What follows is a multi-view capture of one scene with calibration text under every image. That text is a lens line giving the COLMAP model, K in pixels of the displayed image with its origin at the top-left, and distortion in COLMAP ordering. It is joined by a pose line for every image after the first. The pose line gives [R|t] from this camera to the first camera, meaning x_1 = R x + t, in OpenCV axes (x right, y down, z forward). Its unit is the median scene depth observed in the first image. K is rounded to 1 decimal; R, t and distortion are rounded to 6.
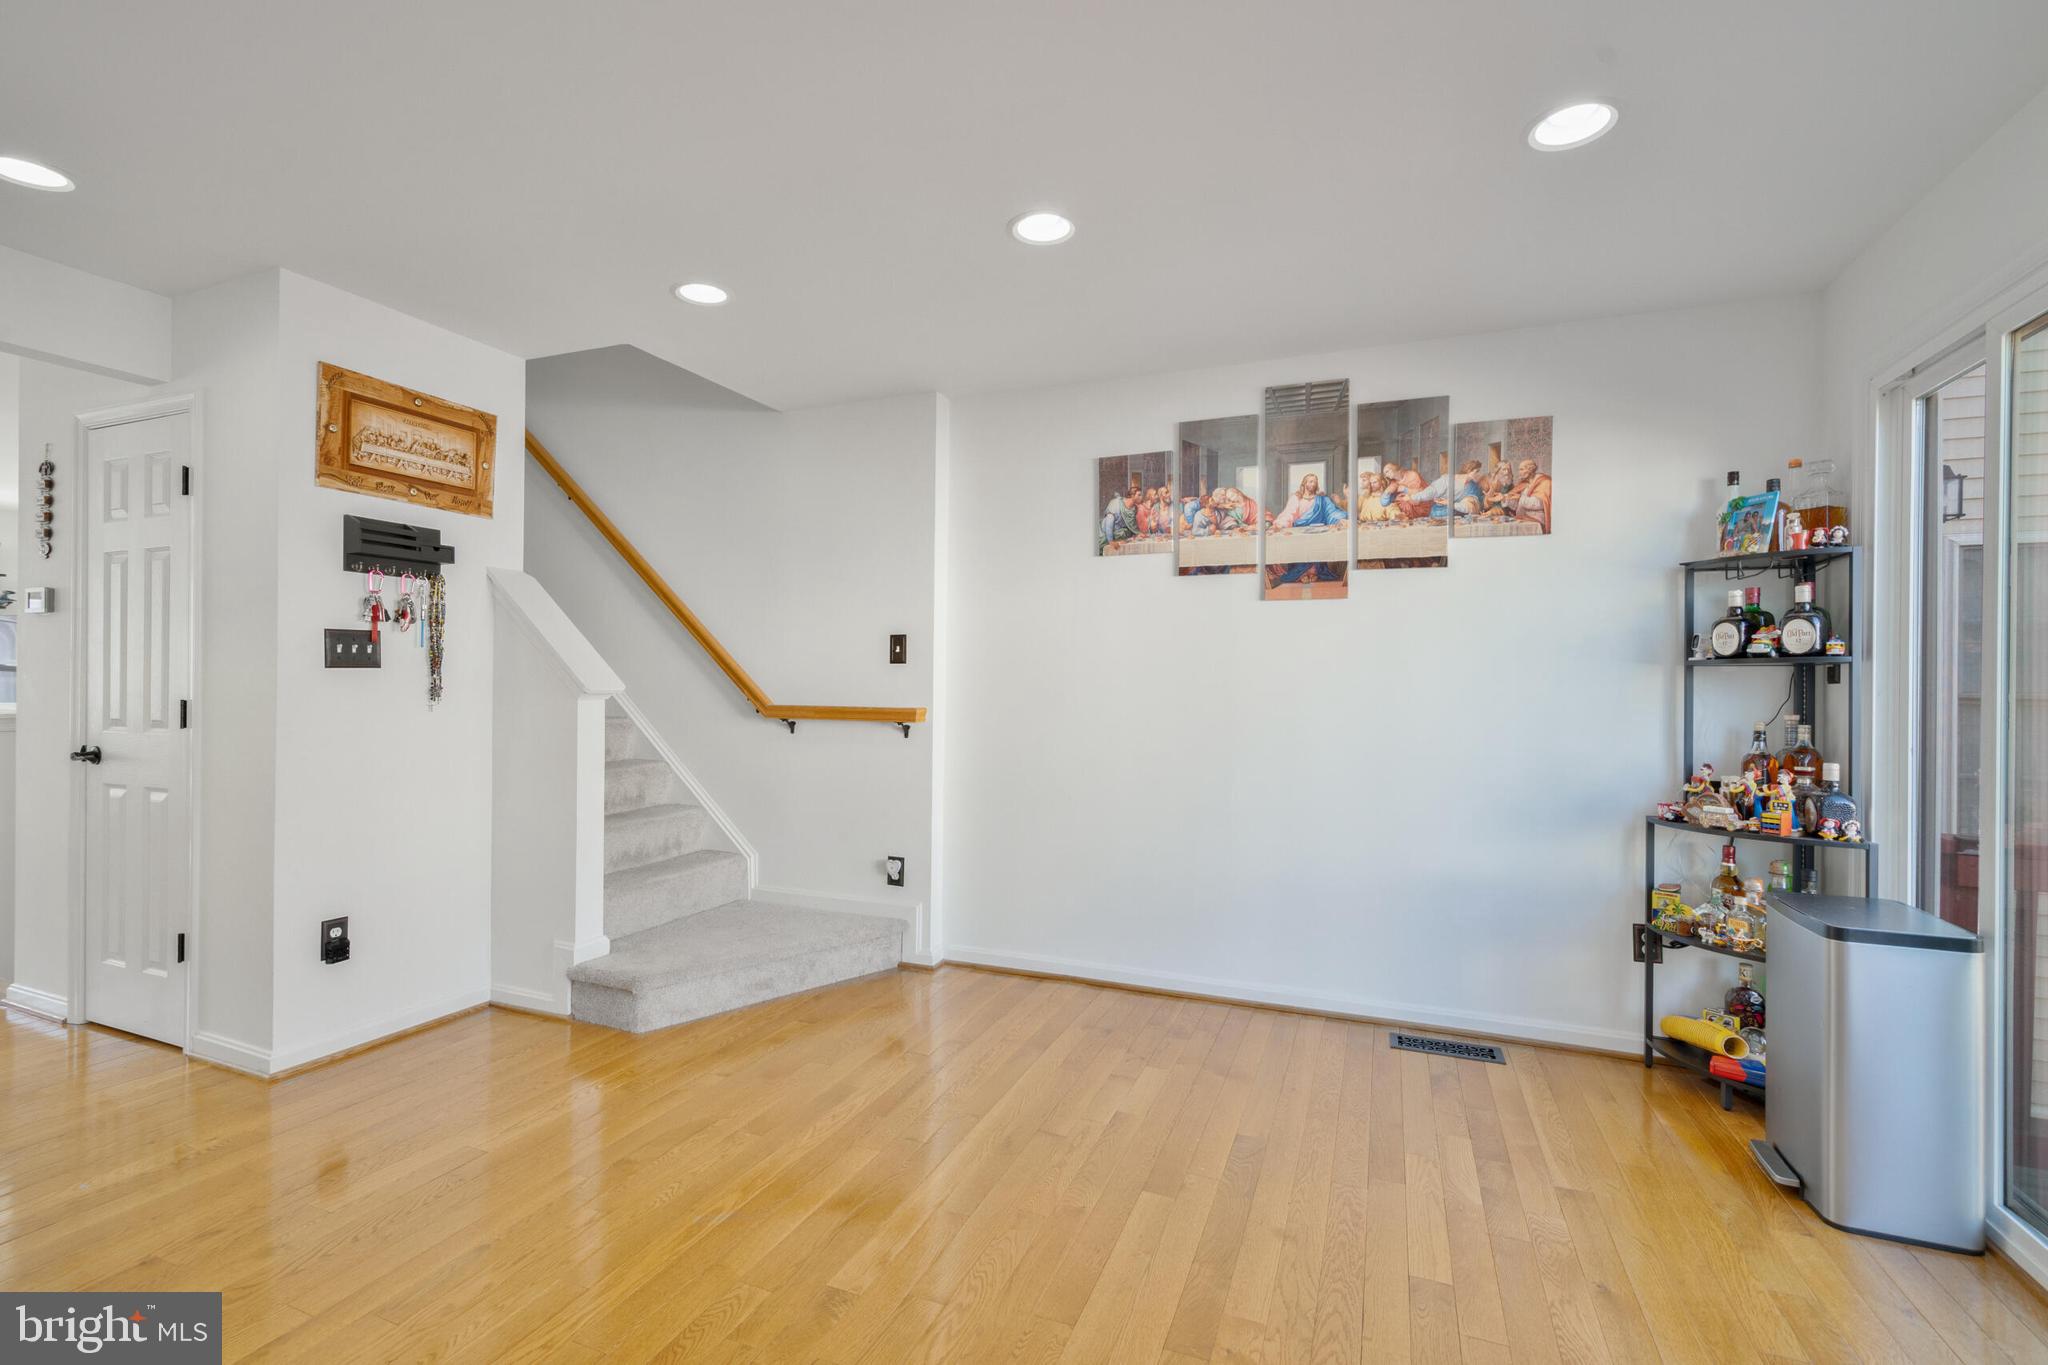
lens RADIAL K [[919.7, 0, 1011.4], [0, 919.7, 685.5], [0, 0, 1]] dist [-0.009006, 0.004057]
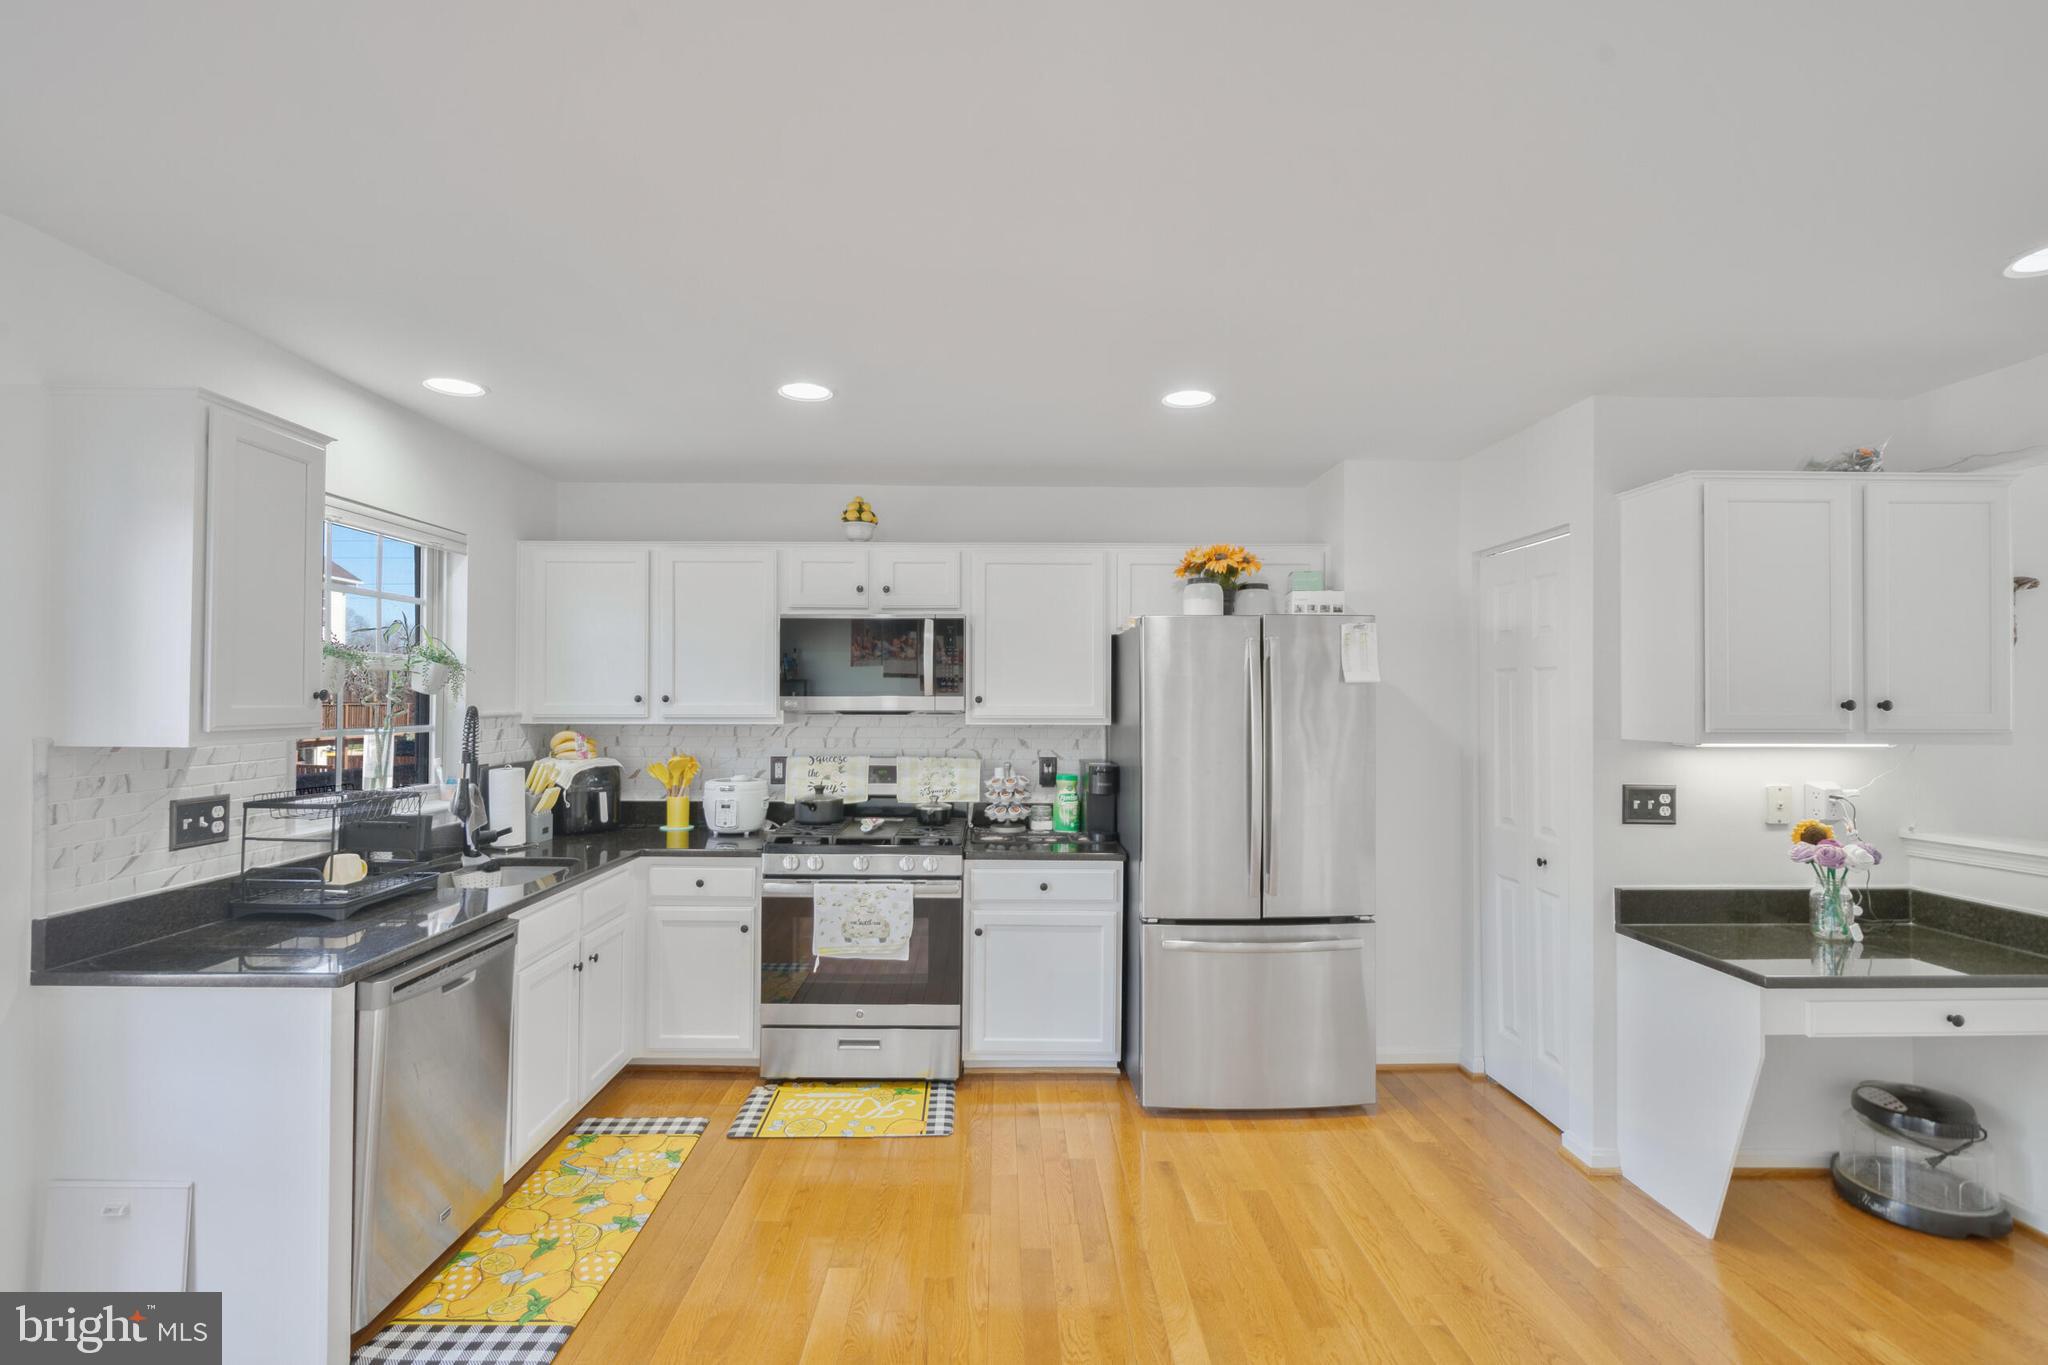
lens RADIAL K [[919.7, 0, 1011.4], [0, 919.7, 685.5], [0, 0, 1]] dist [-0.009006, 0.004057]
pose [[-0.920376, -0.020212, -0.390512, 0.128993], [-0.013308, 0.999704, -0.020377, -0.079531], [0.390808, -0.013557, -0.920372, 0.974562]]
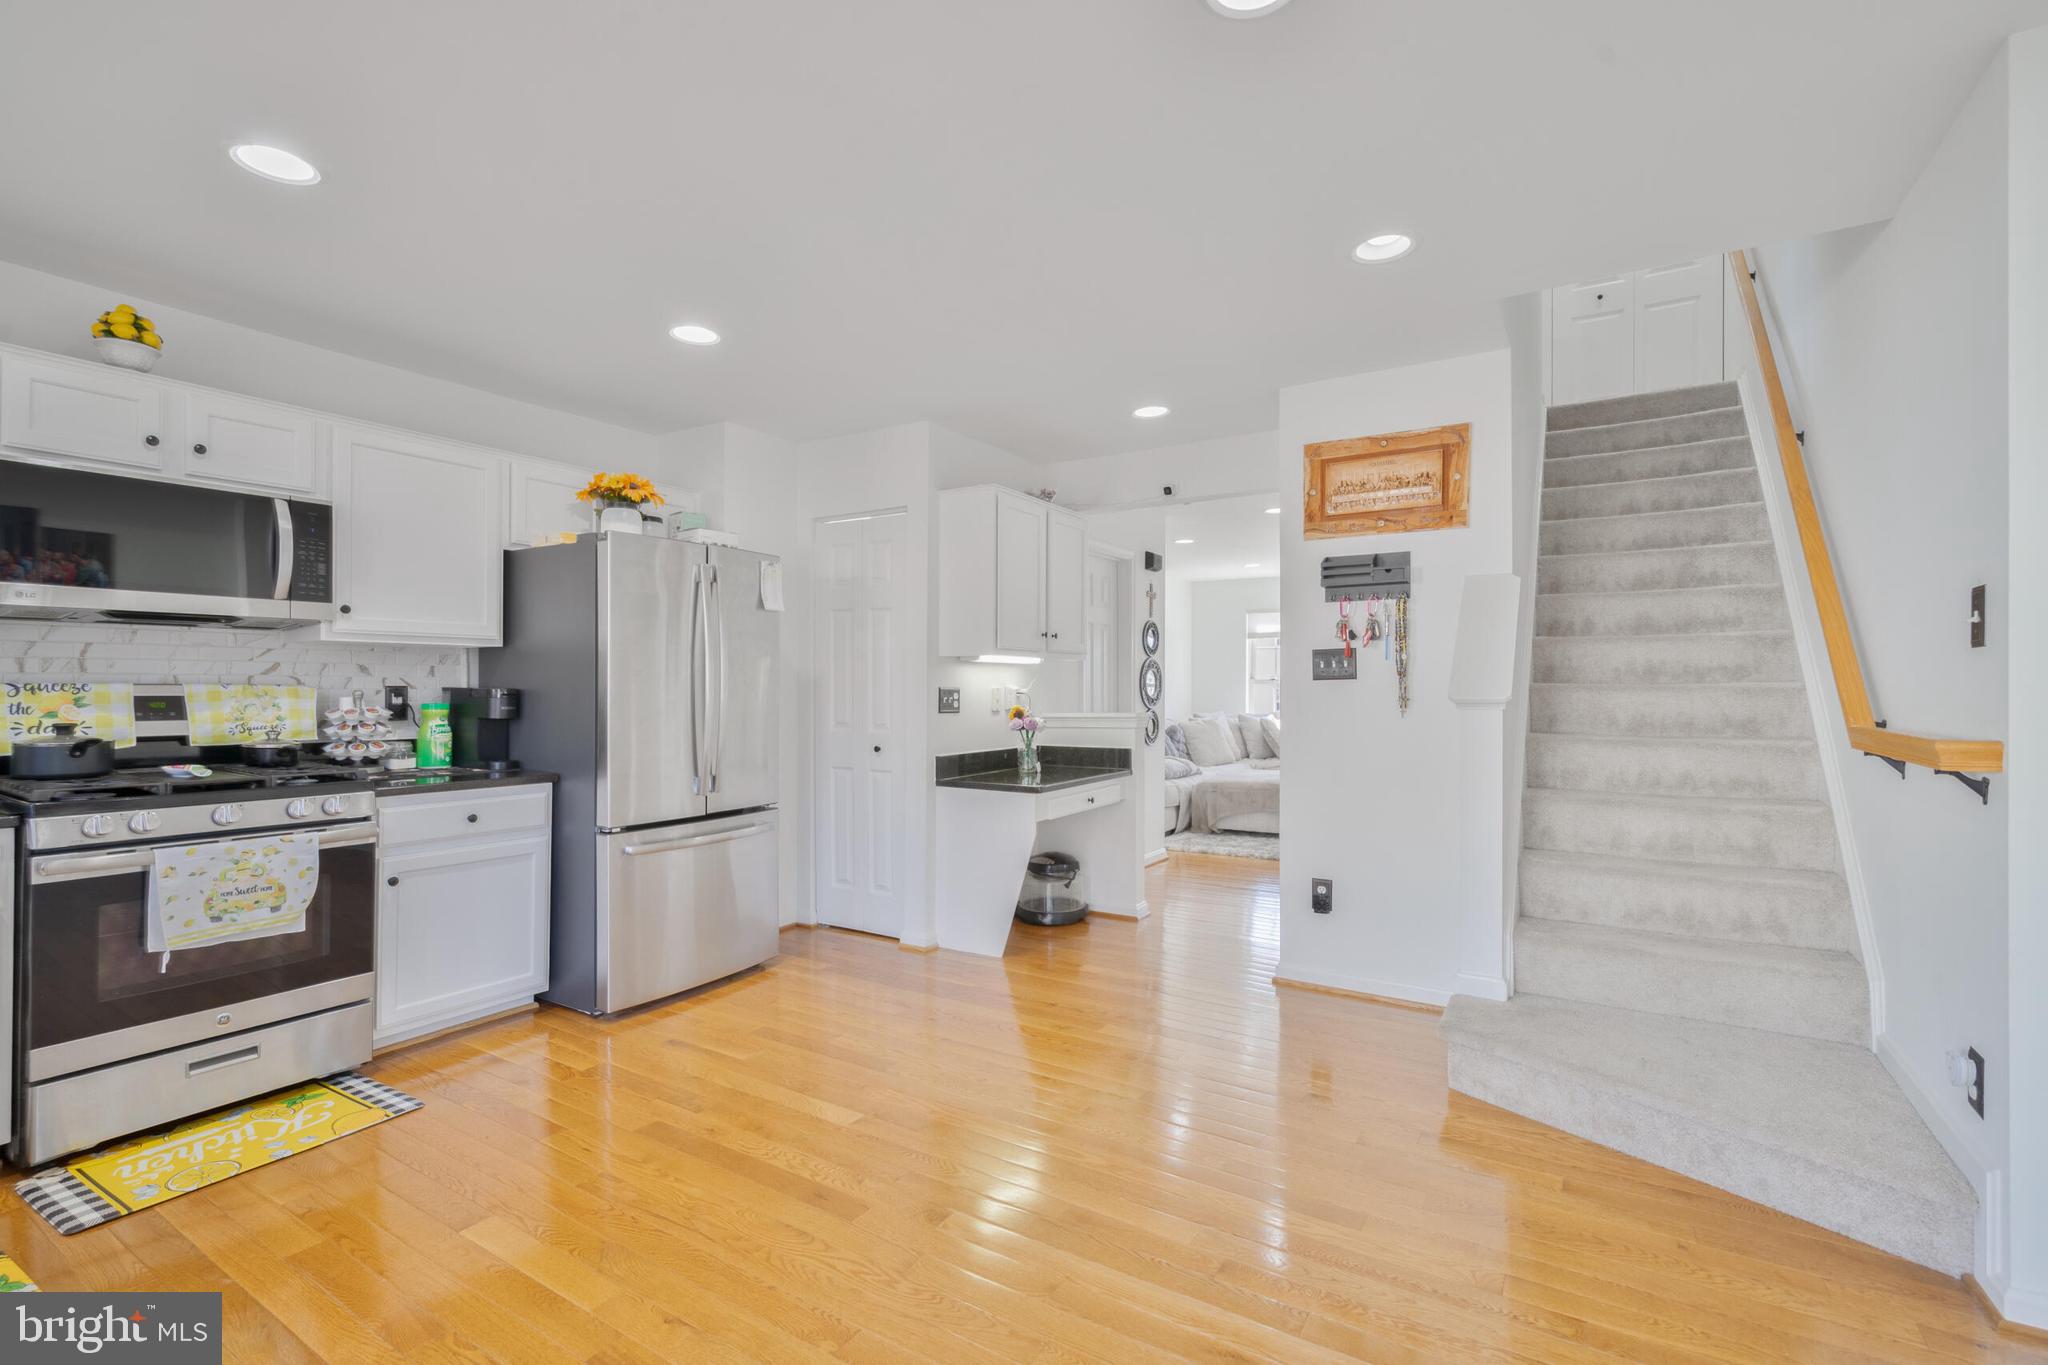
lens RADIAL K [[919.7, 0, 1011.4], [0, 919.7, 685.5], [0, 0, 1]] dist [-0.009006, 0.004057]
pose [[-0.172786, -0.011588, -0.984891, 0.526427], [-0.002715, 0.999933, -0.011289, 0.003592], [0.984956, 0.000724, -0.172806, 0.718893]]
